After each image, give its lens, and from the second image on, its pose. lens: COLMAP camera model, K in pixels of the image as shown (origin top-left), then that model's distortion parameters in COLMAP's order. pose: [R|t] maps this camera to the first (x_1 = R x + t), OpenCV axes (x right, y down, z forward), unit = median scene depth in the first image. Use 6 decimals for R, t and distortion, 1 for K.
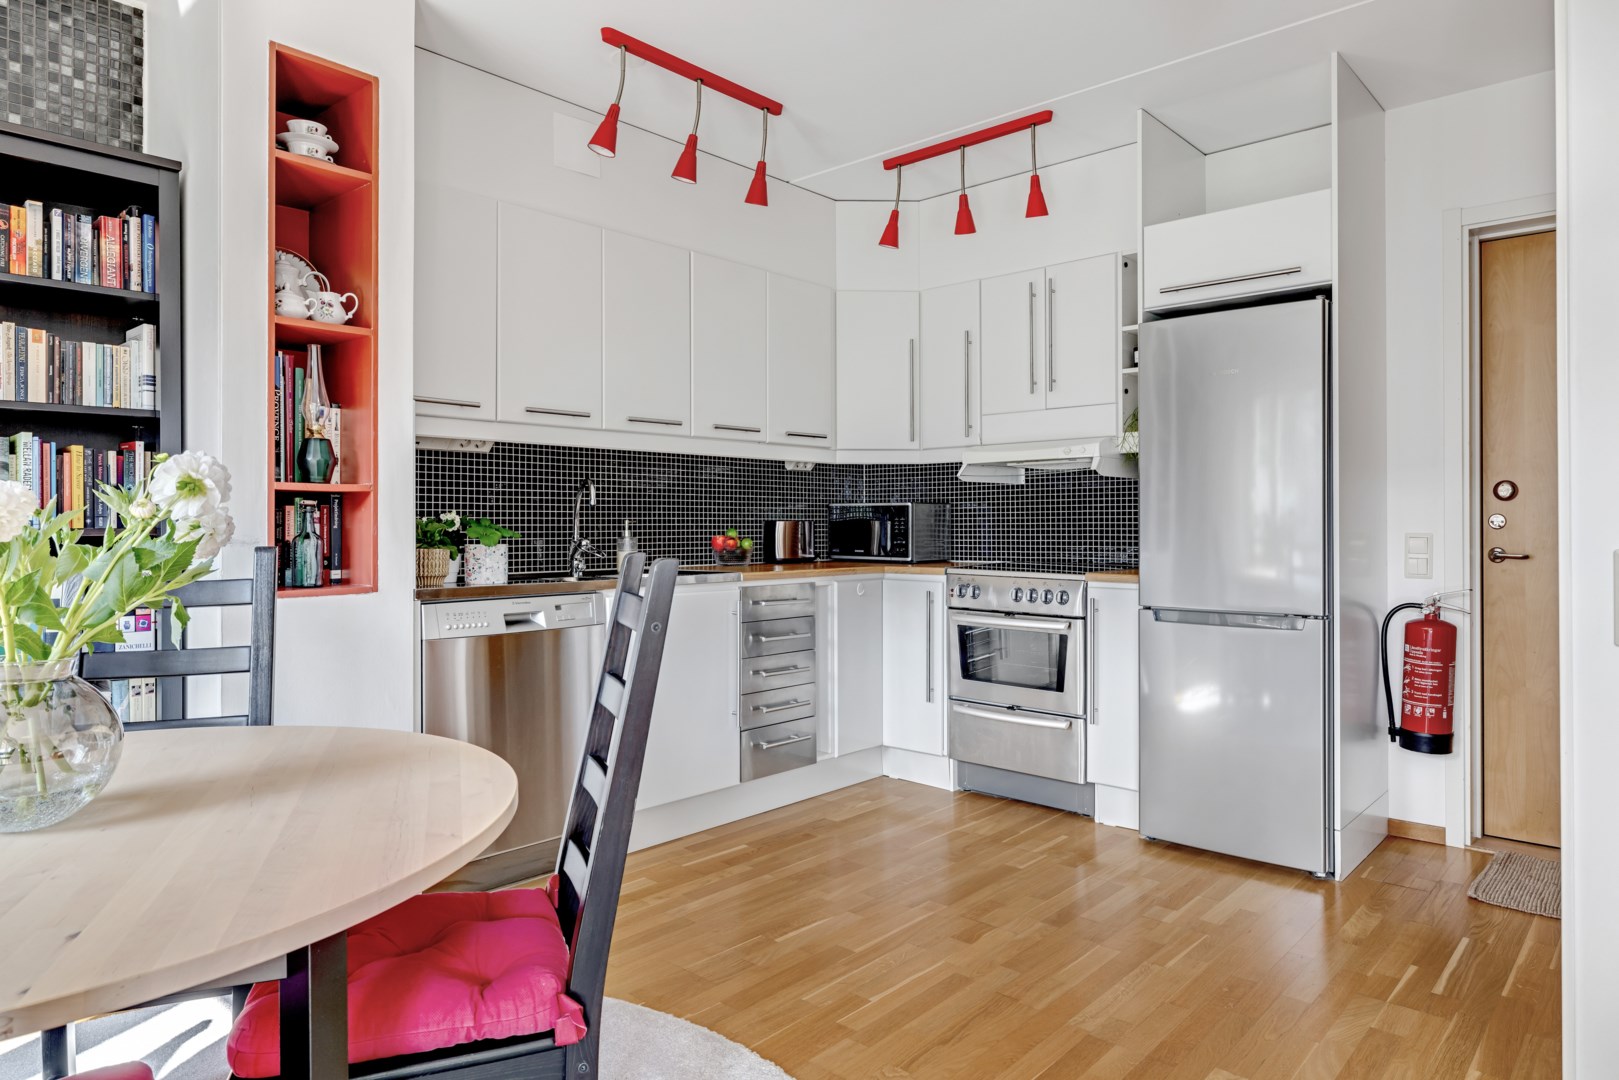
lens RADIAL K [[982.7, 0, 810.9], [0, 982.7, 523.8], [0, 0, 1]] dist [-0.014185, 0.005521]
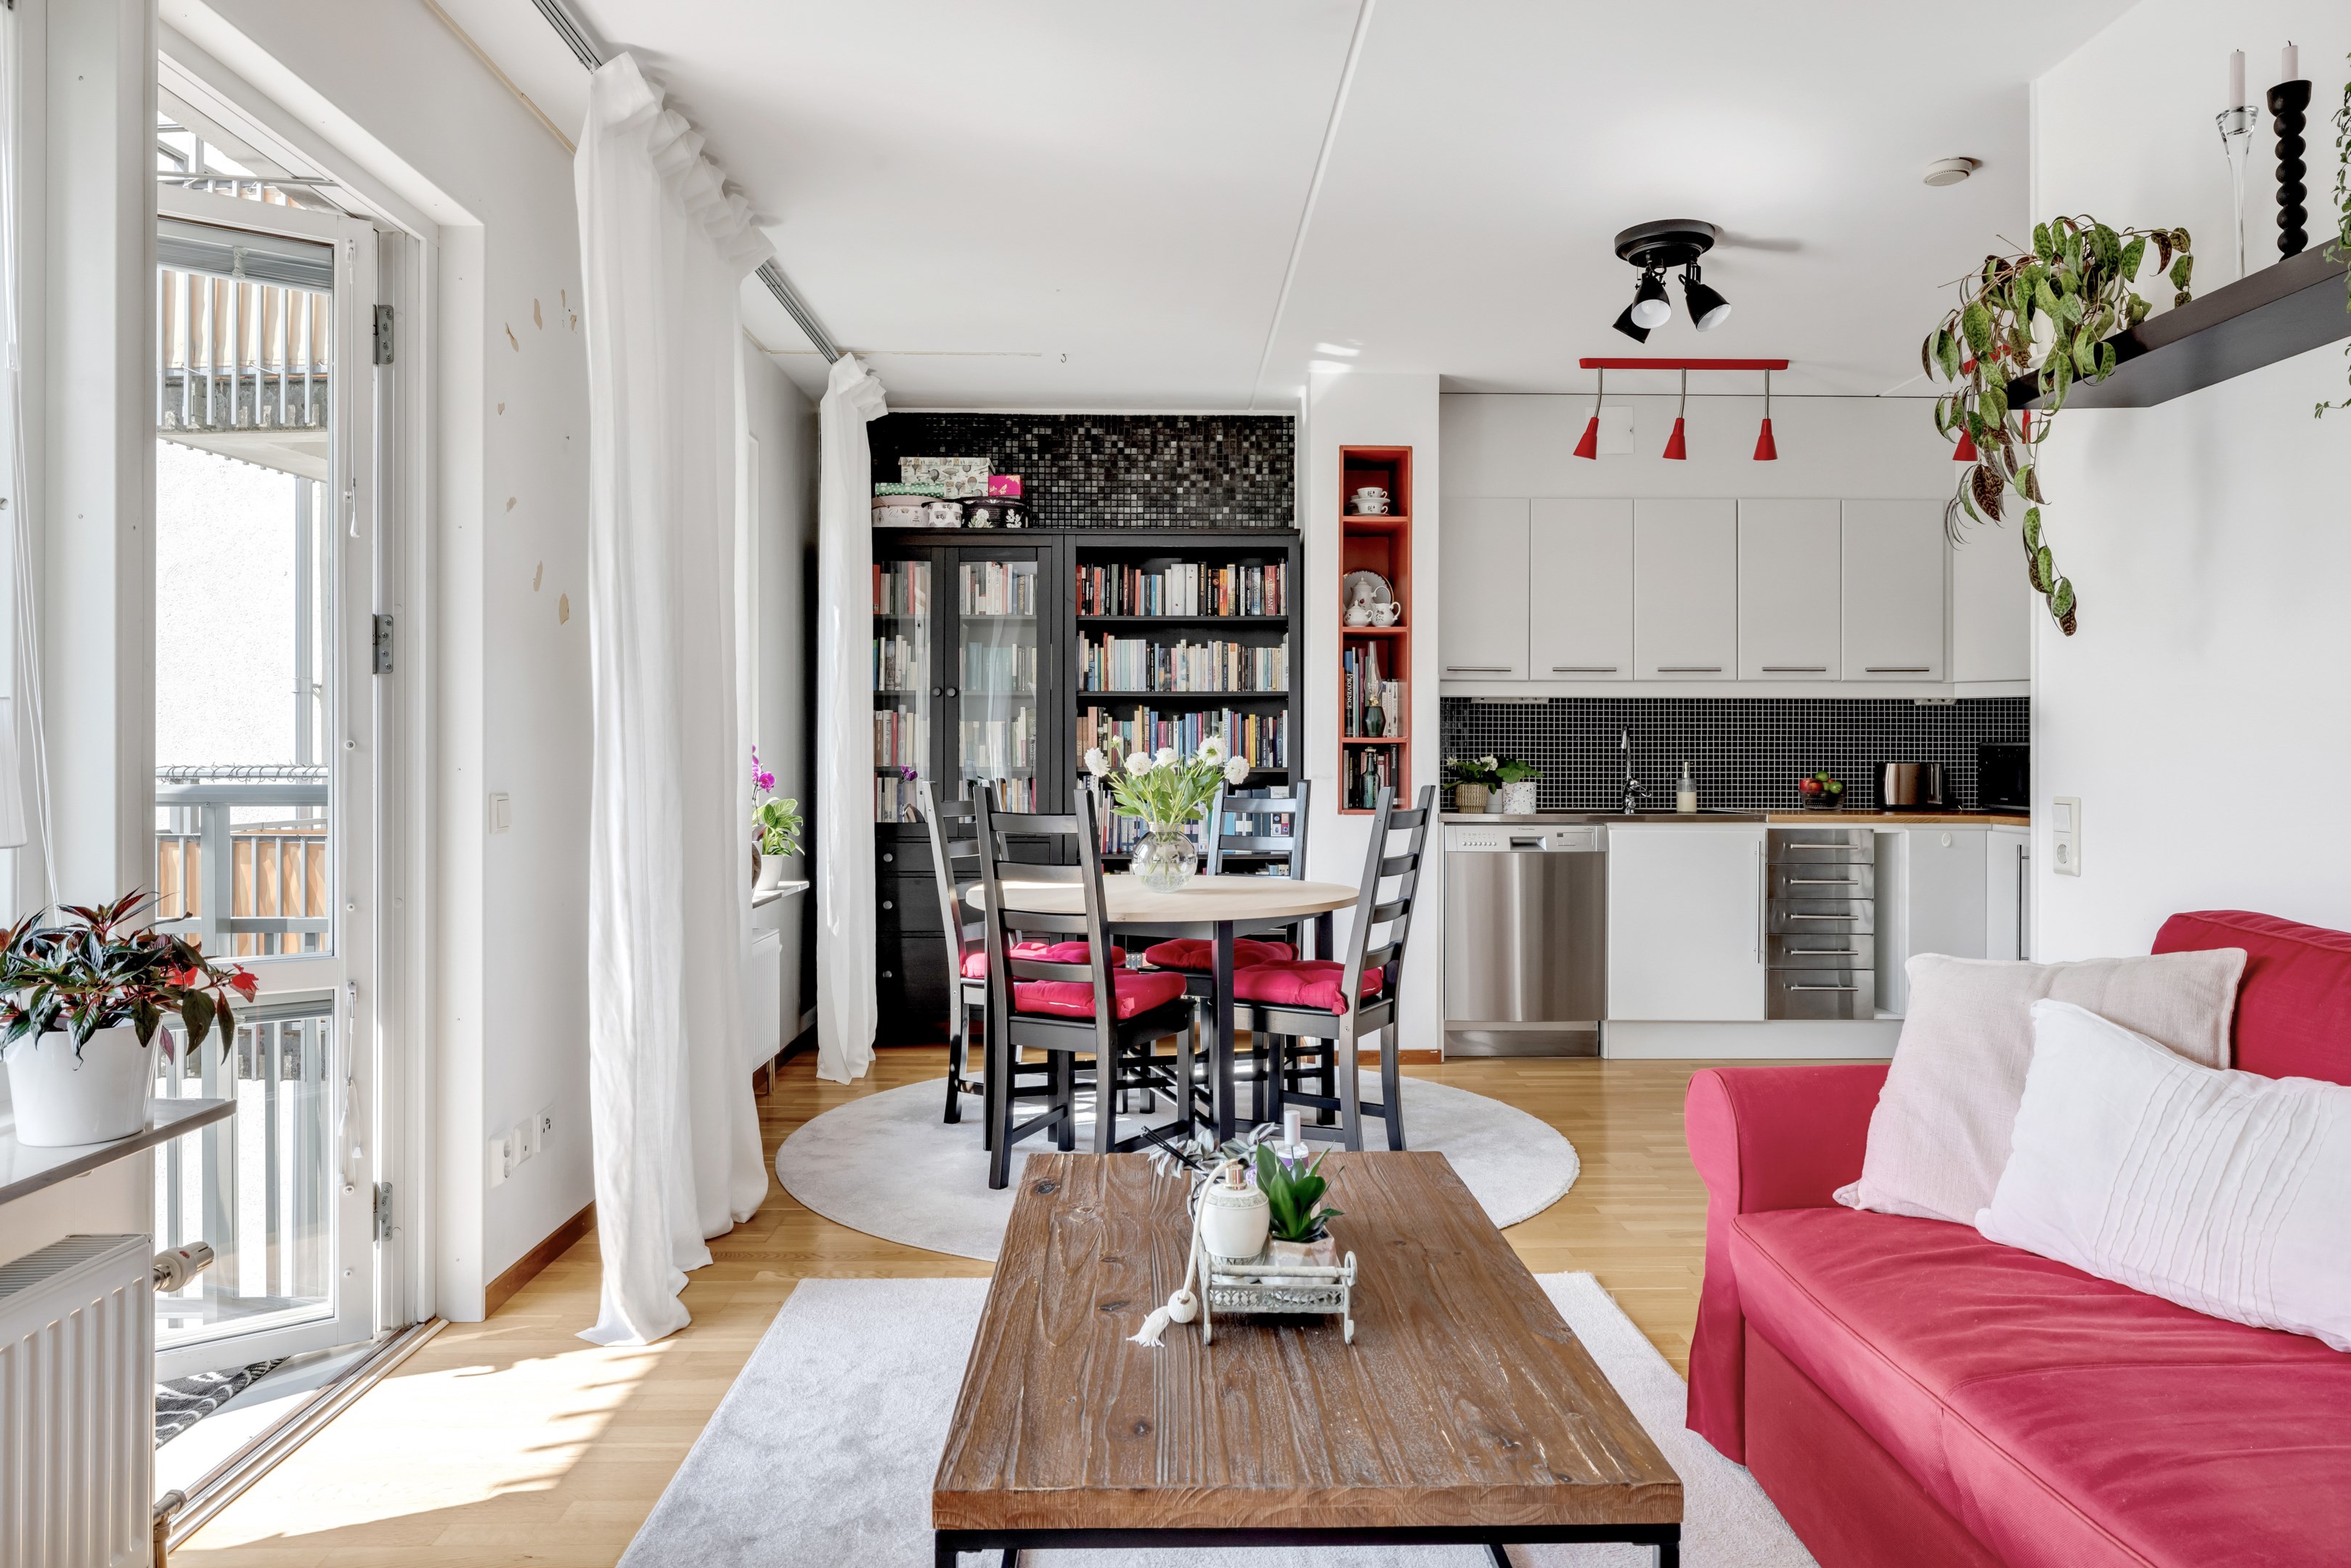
lens RADIAL K [[1426.9, 0, 1188.4], [0, 1426.9, 770.1], [0, 0, 1]] dist [-0.014185, 0.005521]
pose [[0.684483, 0.008776, -0.728976, 0.827910], [-0.002636, 0.999951, 0.009563, -0.012062], [0.729024, -0.004624, 0.684472, -0.629935]]
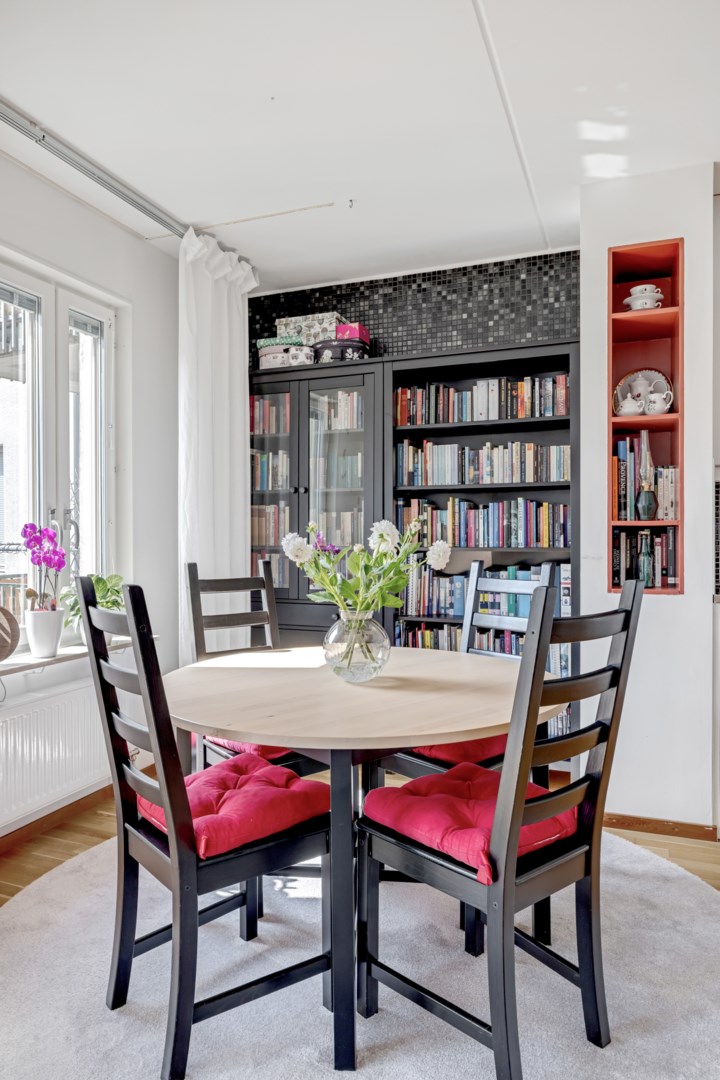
lens RADIAL K [[693.0, 0, 348.4], [0, 693.0, 535.2], [0, 0, 1]] dist [-0.009637, 0.002980]
pose [[0.342367, 0.000968, -0.939566, 0.344999], [0.000141, 0.999999, 0.001082, -0.018867], [0.939566, -0.000503, 0.342366, 0.188570]]
